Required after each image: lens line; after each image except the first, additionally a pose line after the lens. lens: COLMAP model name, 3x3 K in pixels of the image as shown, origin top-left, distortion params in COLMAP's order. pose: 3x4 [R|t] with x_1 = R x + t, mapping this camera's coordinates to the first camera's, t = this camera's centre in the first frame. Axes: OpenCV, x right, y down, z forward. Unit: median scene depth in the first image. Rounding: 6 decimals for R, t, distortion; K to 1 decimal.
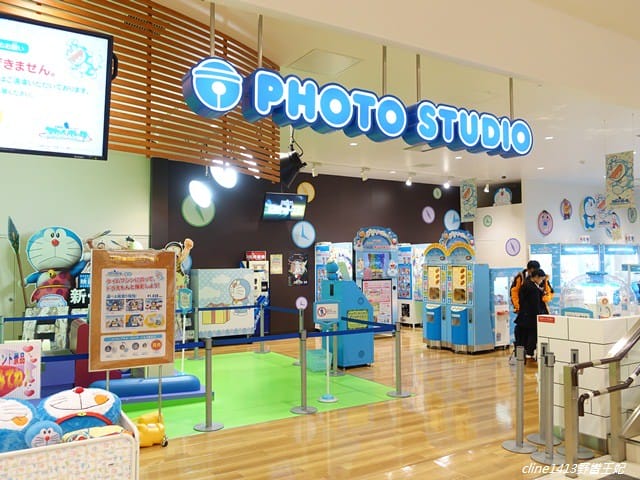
lens RADIAL K [[556.3, 0, 320.0], [0, 556.3, 240.0], [0, 0, 1]] dist [-0.001745, 0.002737]
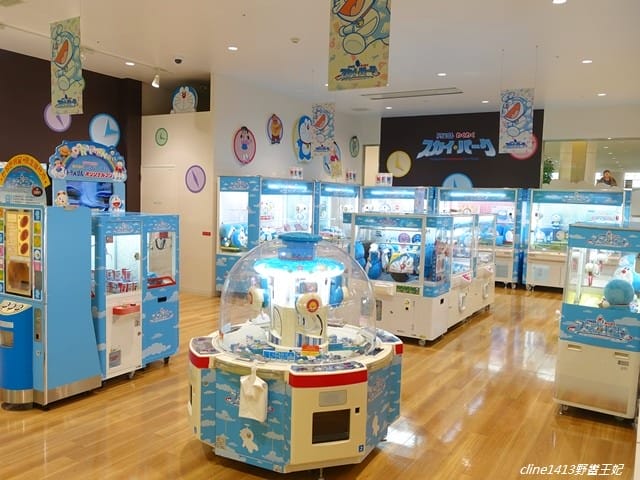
lens RADIAL K [[556.3, 0, 320.0], [0, 556.3, 240.0], [0, 0, 1]] dist [-0.001745, 0.002737]
pose [[0.890644, 0.001744, 0.454699, 0.186005], [-0.054331, 0.993237, 0.102610, 0.009074], [-0.451444, -0.116093, 0.884715, 0.360318]]
